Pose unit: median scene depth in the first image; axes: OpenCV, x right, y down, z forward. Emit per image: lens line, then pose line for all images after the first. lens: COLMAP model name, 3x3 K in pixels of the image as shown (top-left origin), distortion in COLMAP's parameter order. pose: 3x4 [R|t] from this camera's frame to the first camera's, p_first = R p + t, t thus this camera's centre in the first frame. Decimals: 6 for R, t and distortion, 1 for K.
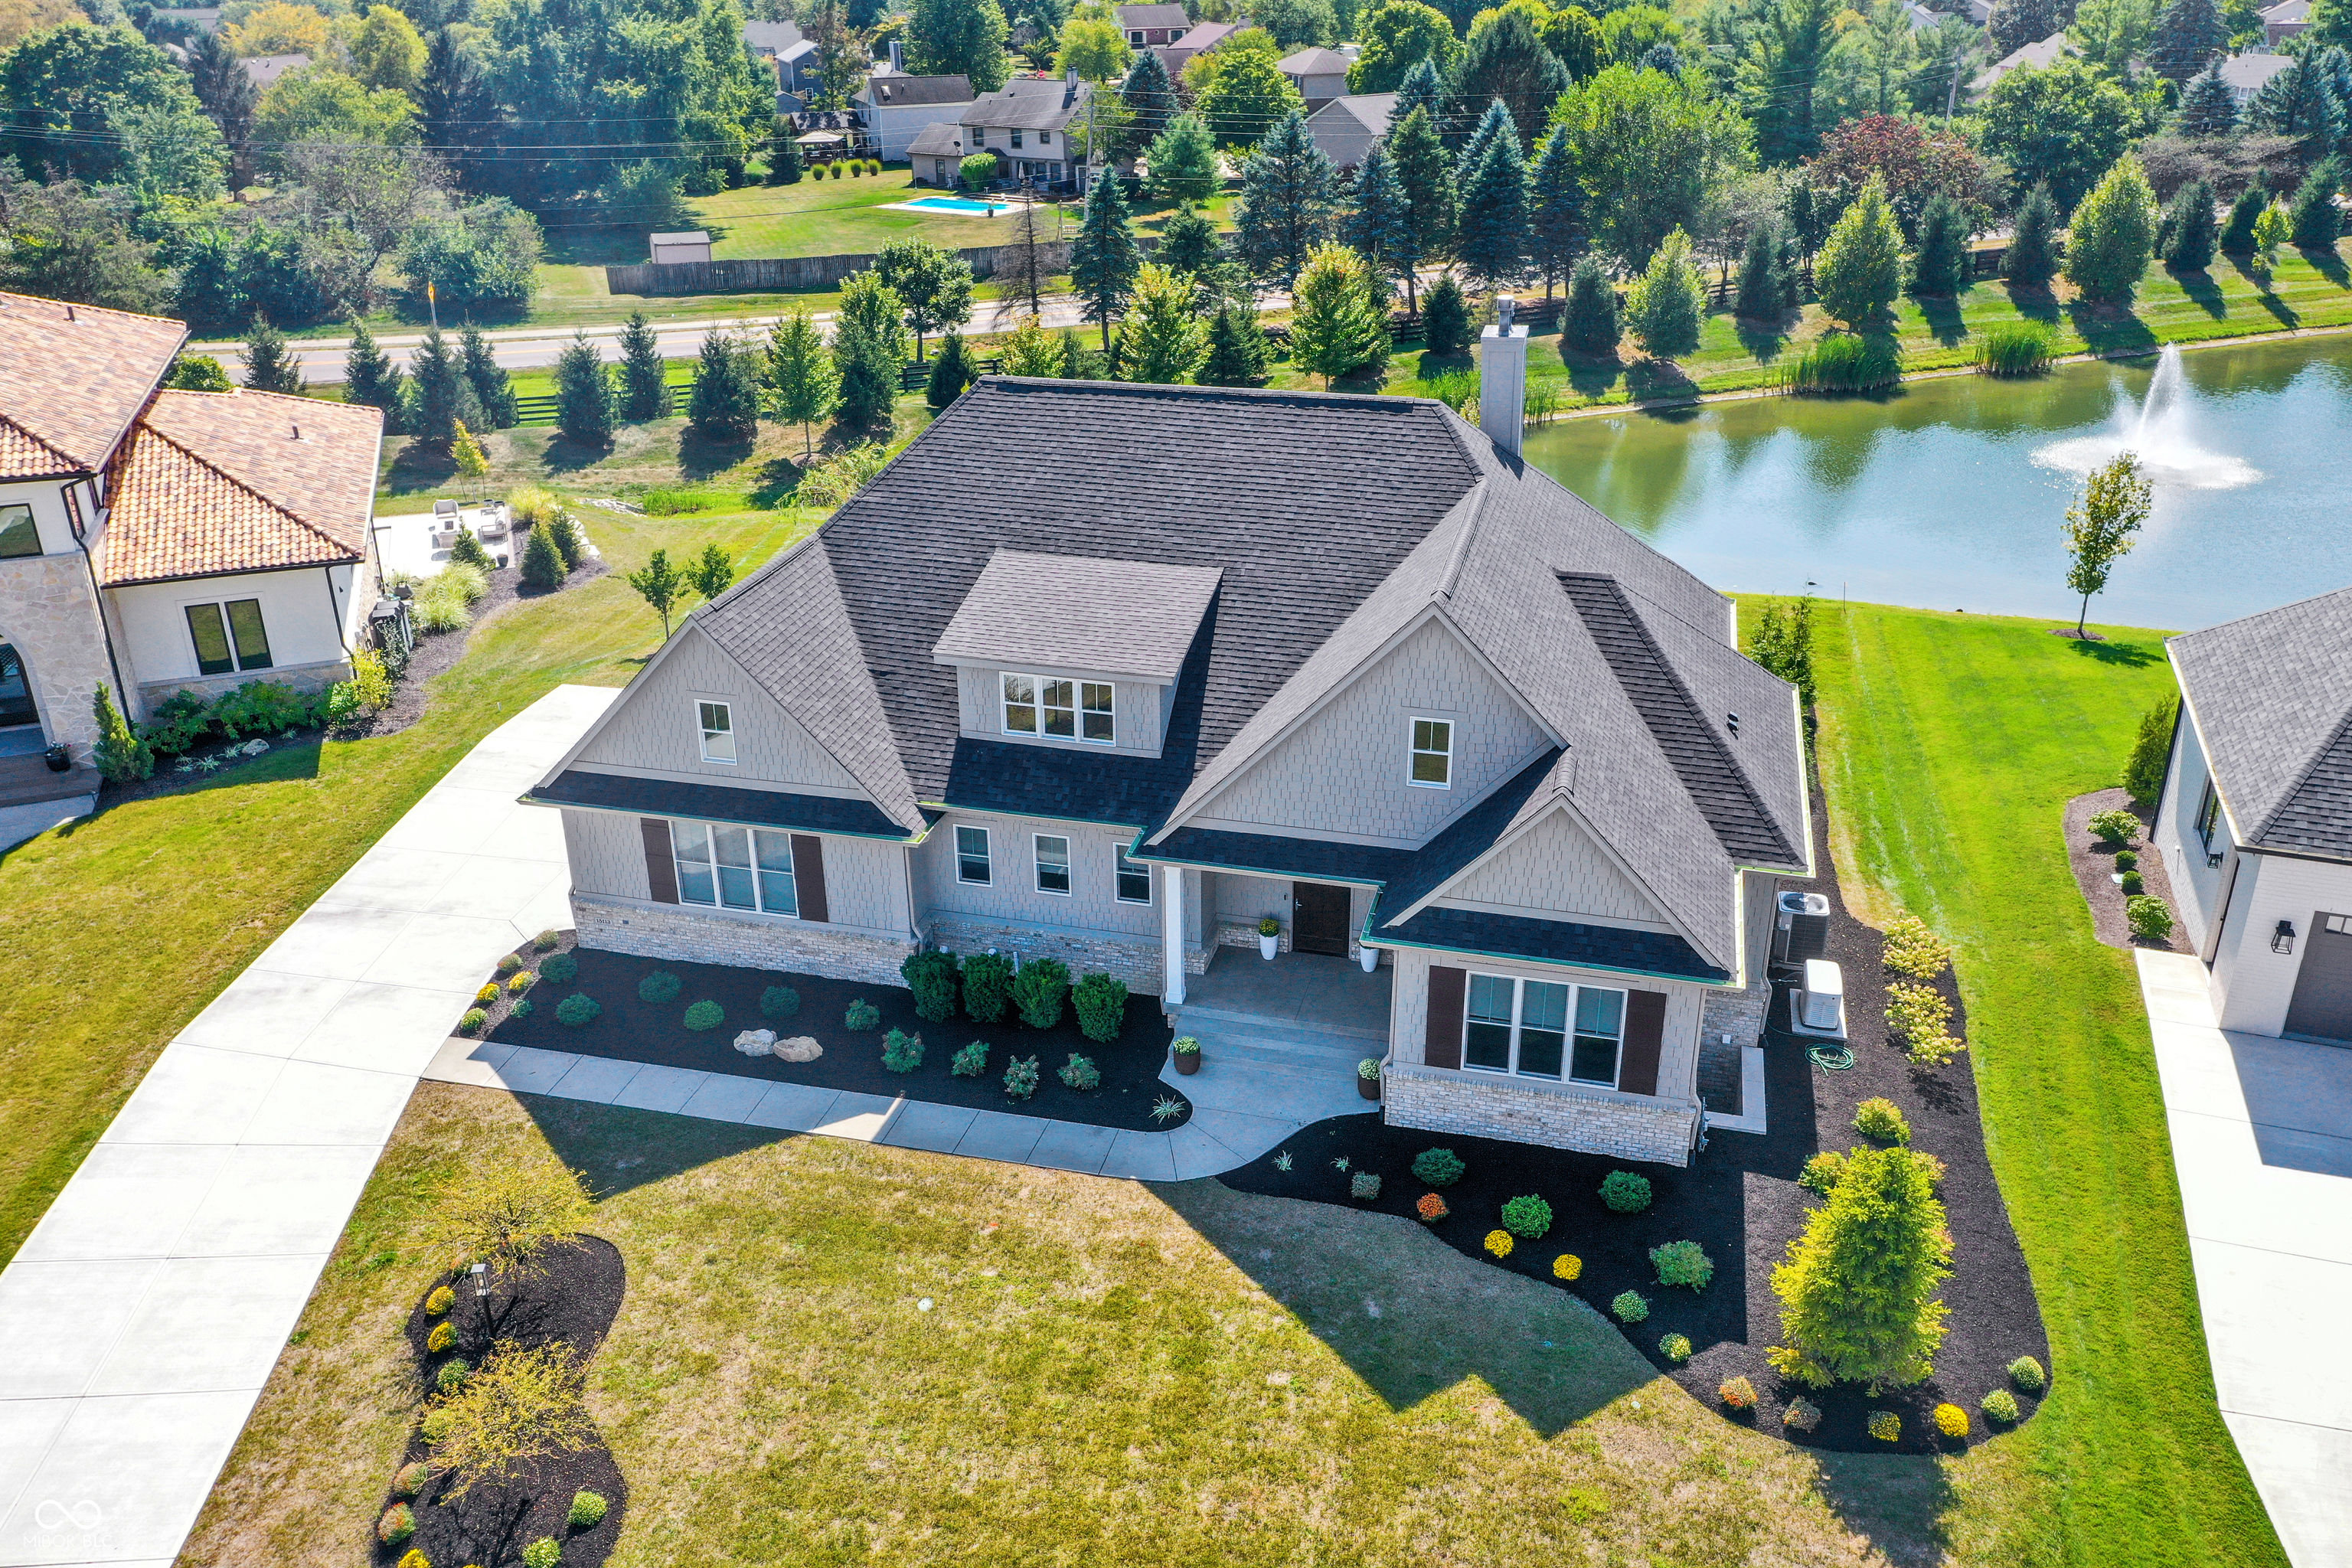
lens RADIAL K [[1916.9, 0, 1205.1], [0, 1916.9, 780.9], [0, 0, 1]] dist [0.008690, 0.005760]
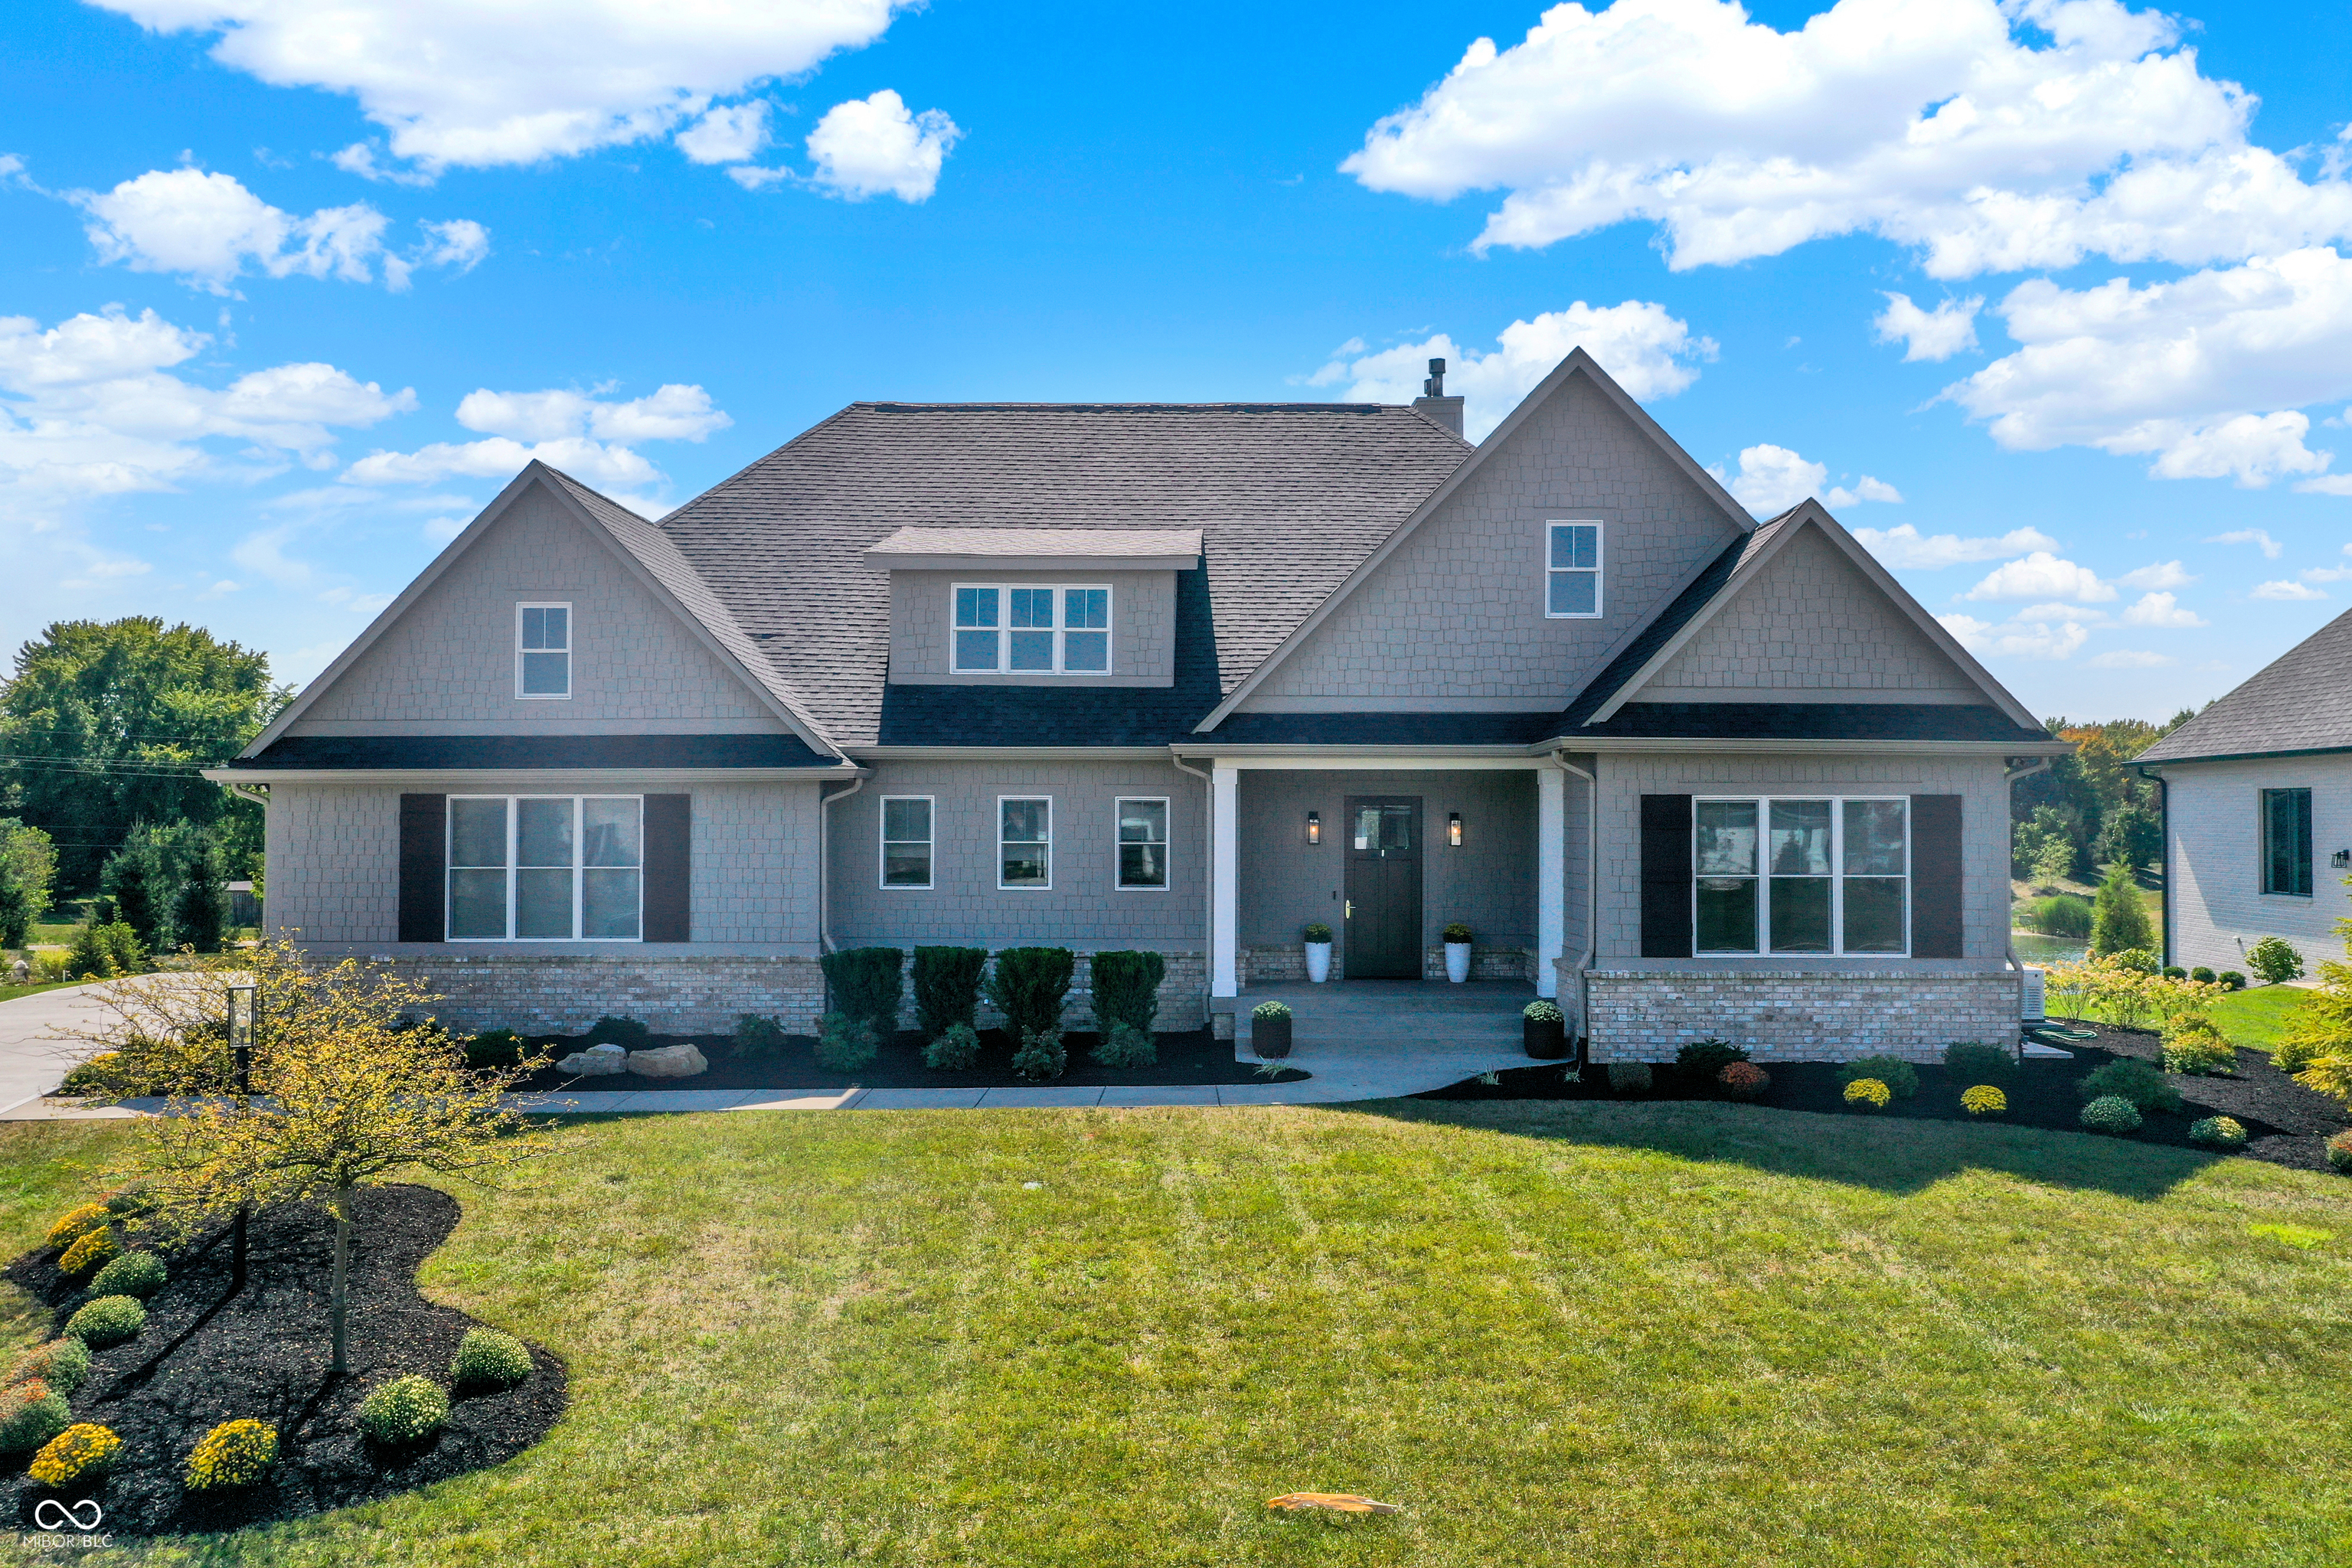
lens RADIAL K [[1903.1, 0, 1204.5], [0, 1903.1, 784.0], [0, 0, 1]] dist [0.004555, 0.002012]
pose [[0.967367, 0.011365, 0.253125, -0.193219], [0.099603, 0.901515, -0.421129, 0.326765], [-0.232982, 0.432599, 0.870964, 0.355305]]
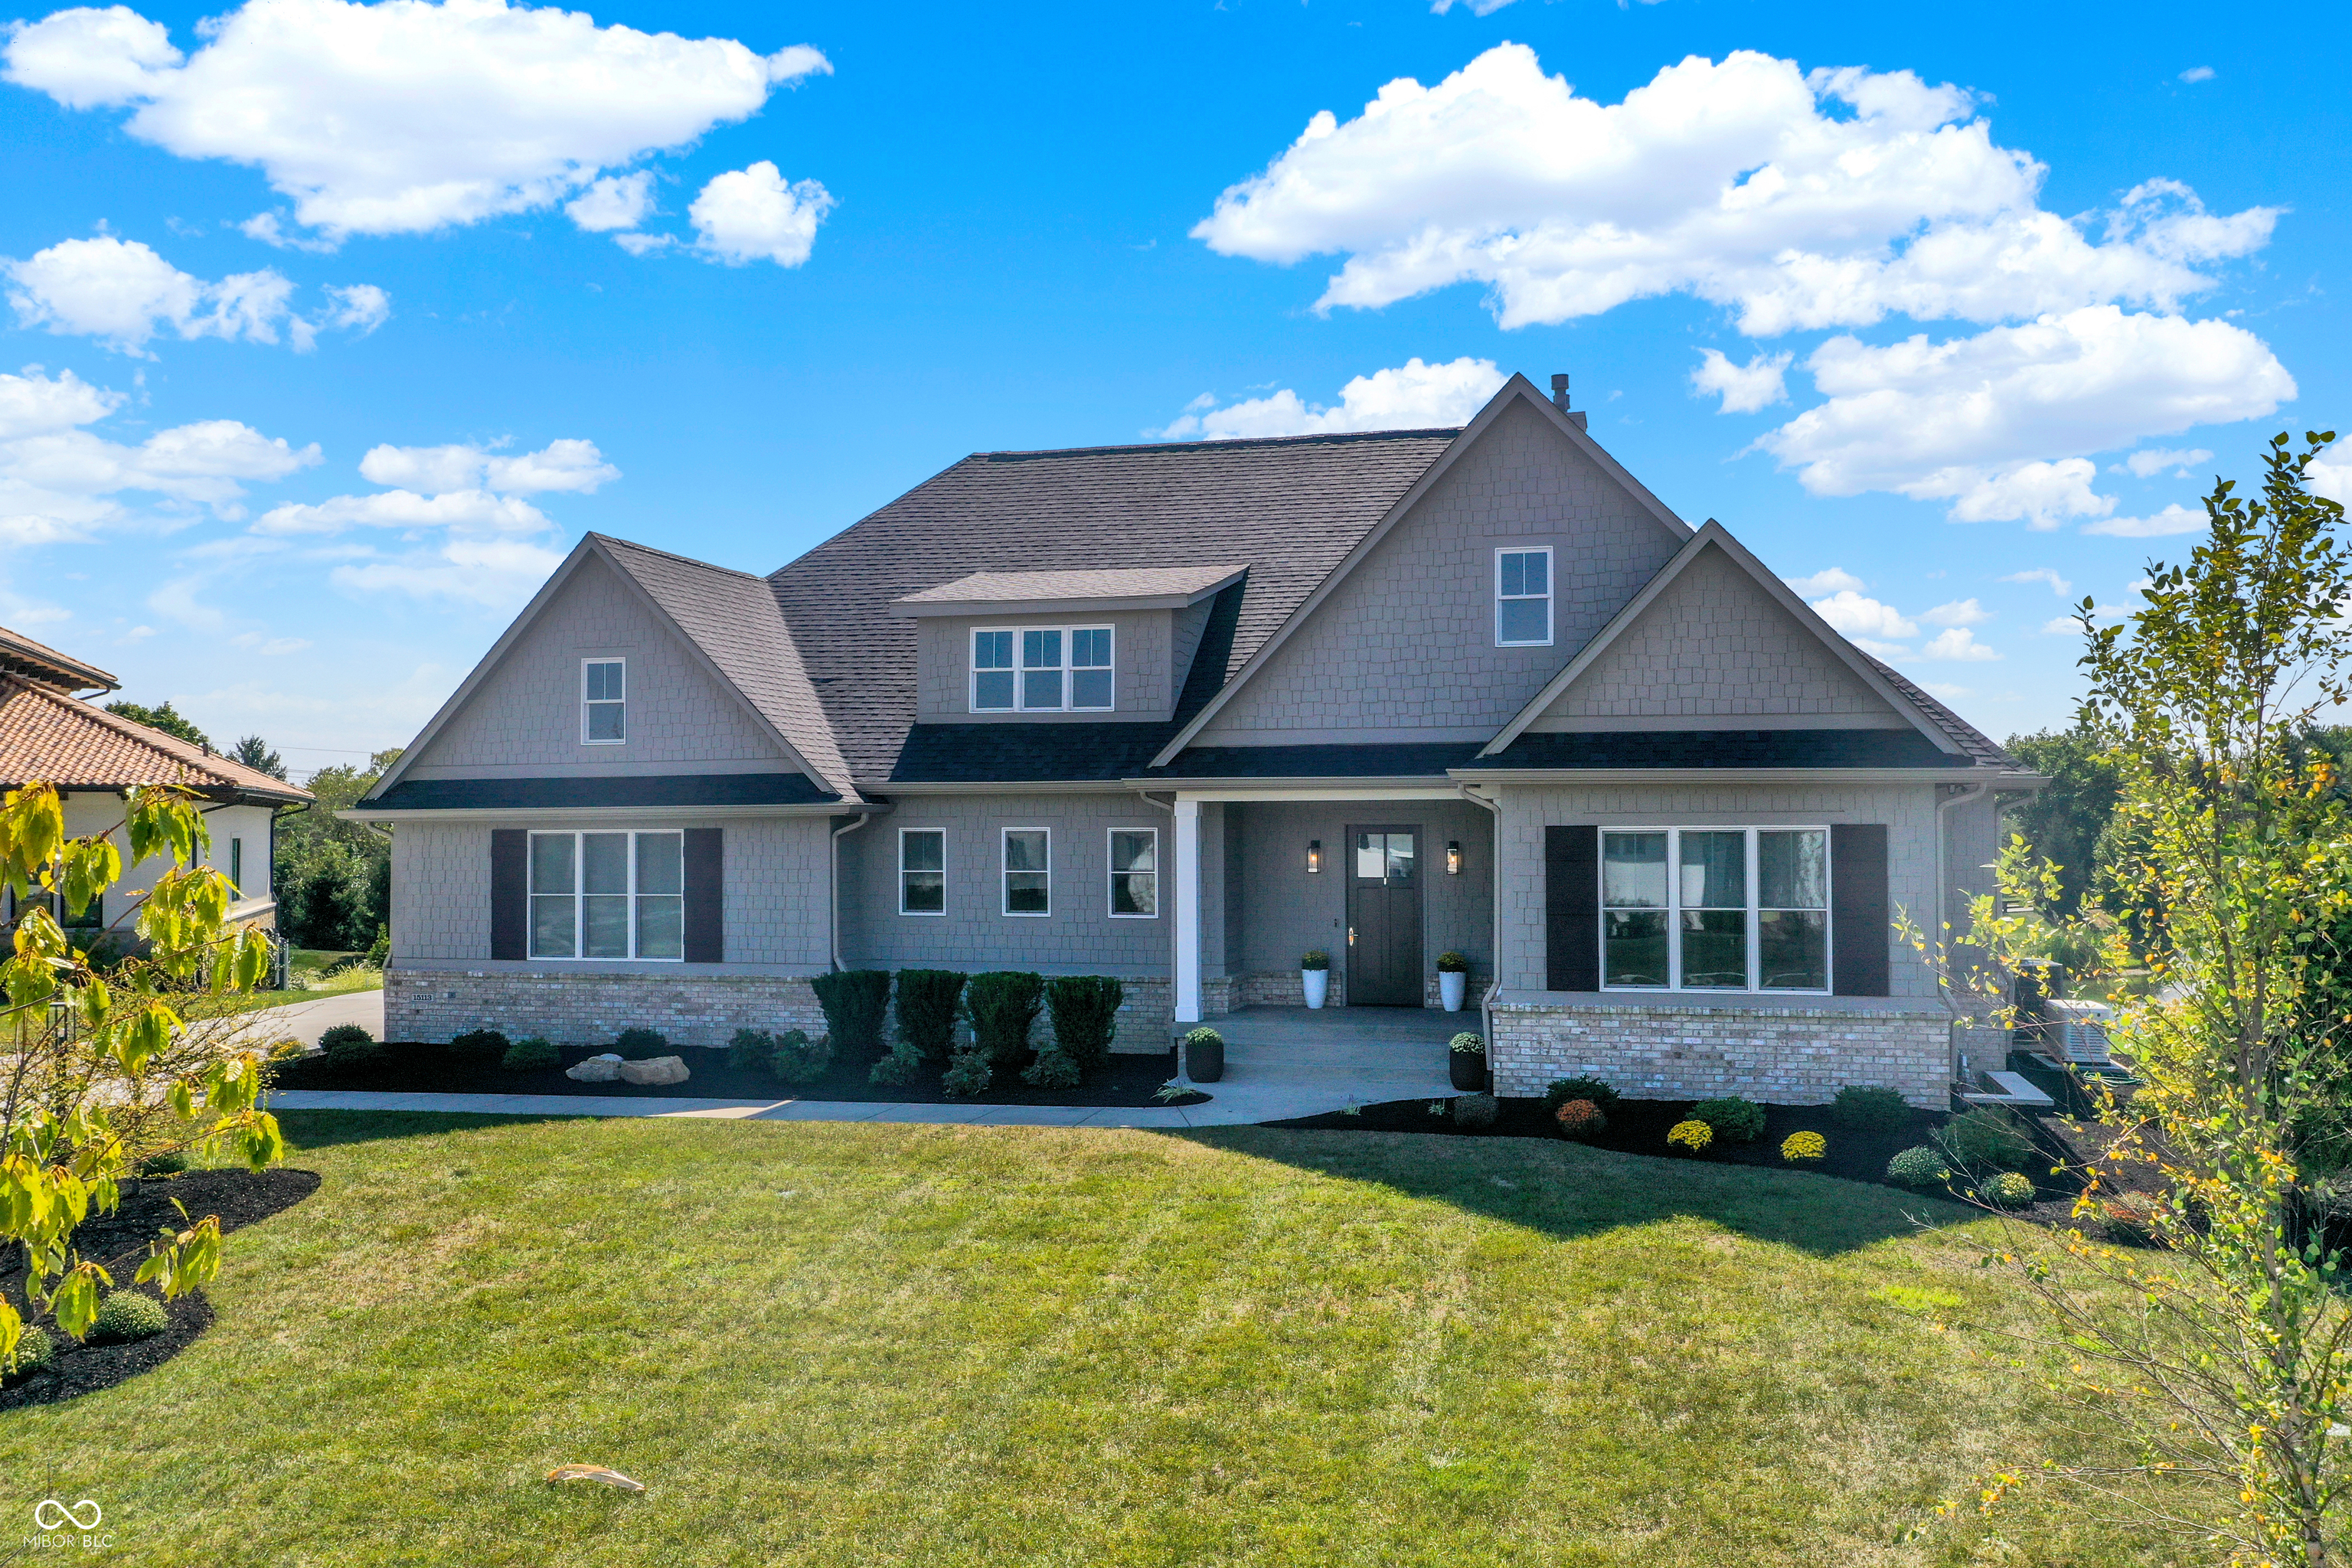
lens RADIAL K [[1923.7, 0, 1225.4], [0, 1923.7, 782.1], [0, 0, 1]] dist [0.007605, 0.001522]
pose [[0.999987, 0.001116, 0.005037, -0.005098], [0.001206, 0.898682, -0.438599, 0.342023], [-0.005017, 0.438599, 0.898669, 0.300973]]
